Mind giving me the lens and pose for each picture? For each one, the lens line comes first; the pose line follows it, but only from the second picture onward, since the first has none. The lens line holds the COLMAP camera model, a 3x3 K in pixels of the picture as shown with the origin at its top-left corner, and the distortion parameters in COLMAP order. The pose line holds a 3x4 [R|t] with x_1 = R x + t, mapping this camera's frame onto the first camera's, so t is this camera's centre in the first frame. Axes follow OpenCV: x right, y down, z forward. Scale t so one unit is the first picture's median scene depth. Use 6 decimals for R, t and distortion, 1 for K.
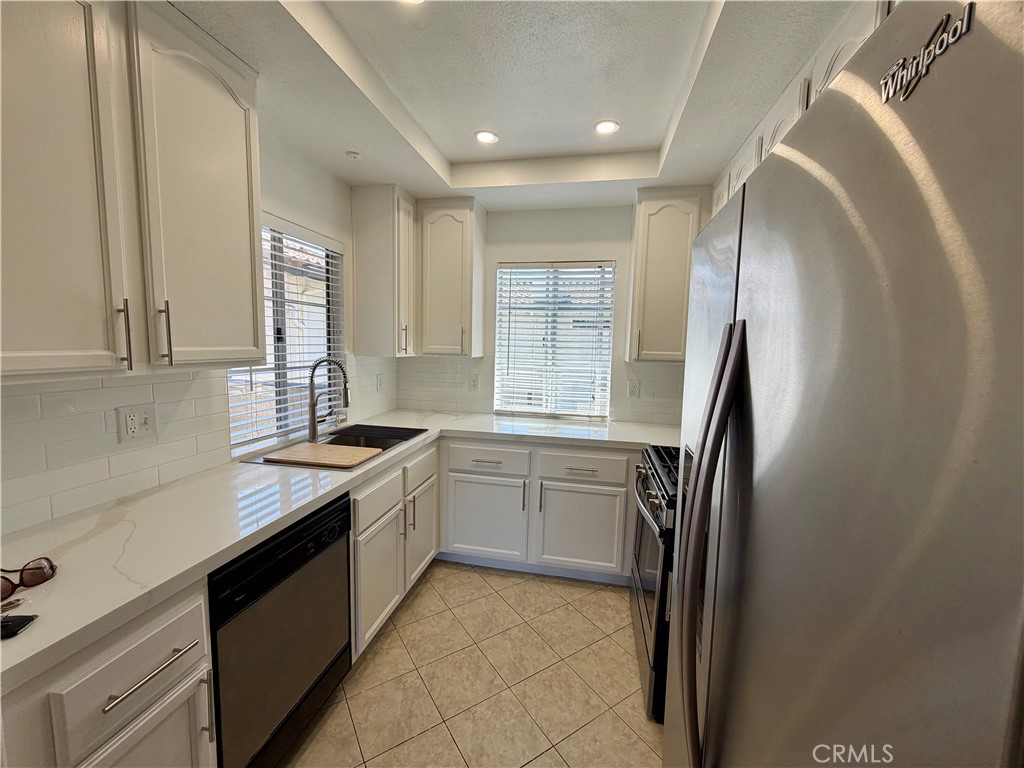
lens RADIAL K [[406.5, 0, 510.8], [0, 406.5, 383.6], [0, 0, 1]] dist [-0.000421, -0.000322]
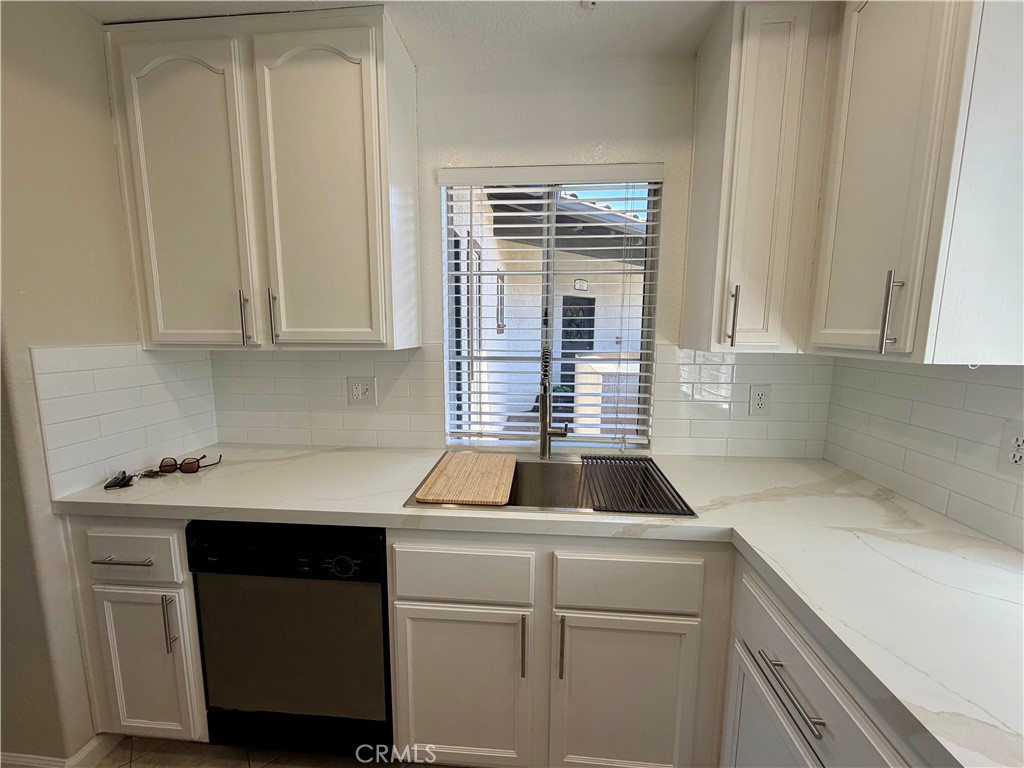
lens RADIAL K [[406.5, 0, 512.1], [0, 406.5, 384.0], [0, 0, 1]] dist [-0.000421, -0.000322]
pose [[0.122055, 0.108530, -0.986572, 0.299320], [-0.100349, 0.990259, 0.096520, -0.077817], [0.987437, 0.087221, 0.131757, 1.090997]]
